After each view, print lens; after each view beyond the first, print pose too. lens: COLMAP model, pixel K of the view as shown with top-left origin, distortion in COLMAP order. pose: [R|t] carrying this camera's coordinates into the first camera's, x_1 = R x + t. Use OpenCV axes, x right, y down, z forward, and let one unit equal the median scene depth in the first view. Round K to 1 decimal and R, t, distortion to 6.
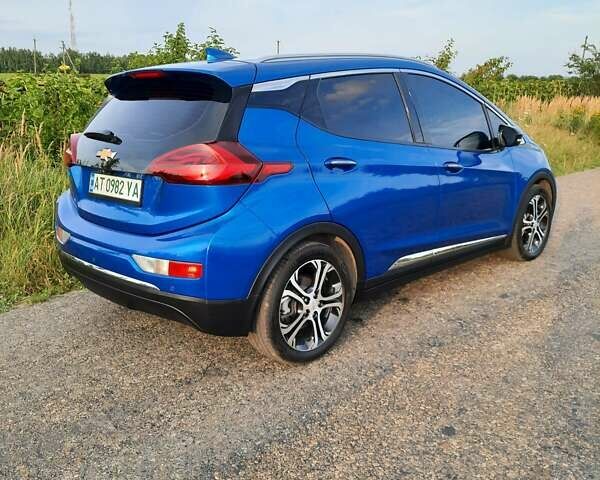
lens RADIAL K [[577.6, 0, 300.0], [0, 577.6, 240.0], [0, 0, 1]] dist [0.126895, -0.188441]
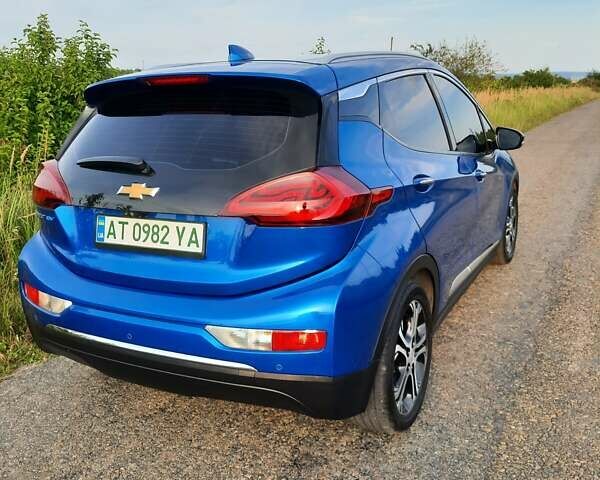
lens RADIAL K [[577.6, 0, 300.0], [0, 577.6, 240.0], [0, 0, 1]] dist [0.126895, -0.188441]
pose [[0.955564, -0.089390, 0.280904, -0.349357], [0.088606, 0.995946, 0.015519, -0.079342], [-0.281152, 0.010060, 0.959610, 0.249046]]
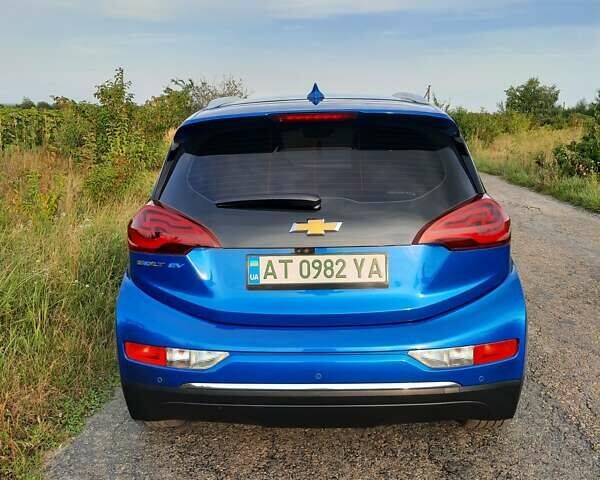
lens RADIAL K [[577.6, 0, 300.0], [0, 577.6, 240.0], [0, 0, 1]] dist [0.126895, -0.188441]
pose [[0.736146, -0.139187, 0.662356, -0.824920], [0.168040, 0.985570, 0.020346, -0.149029], [-0.655631, 0.096325, 0.748913, 0.480788]]
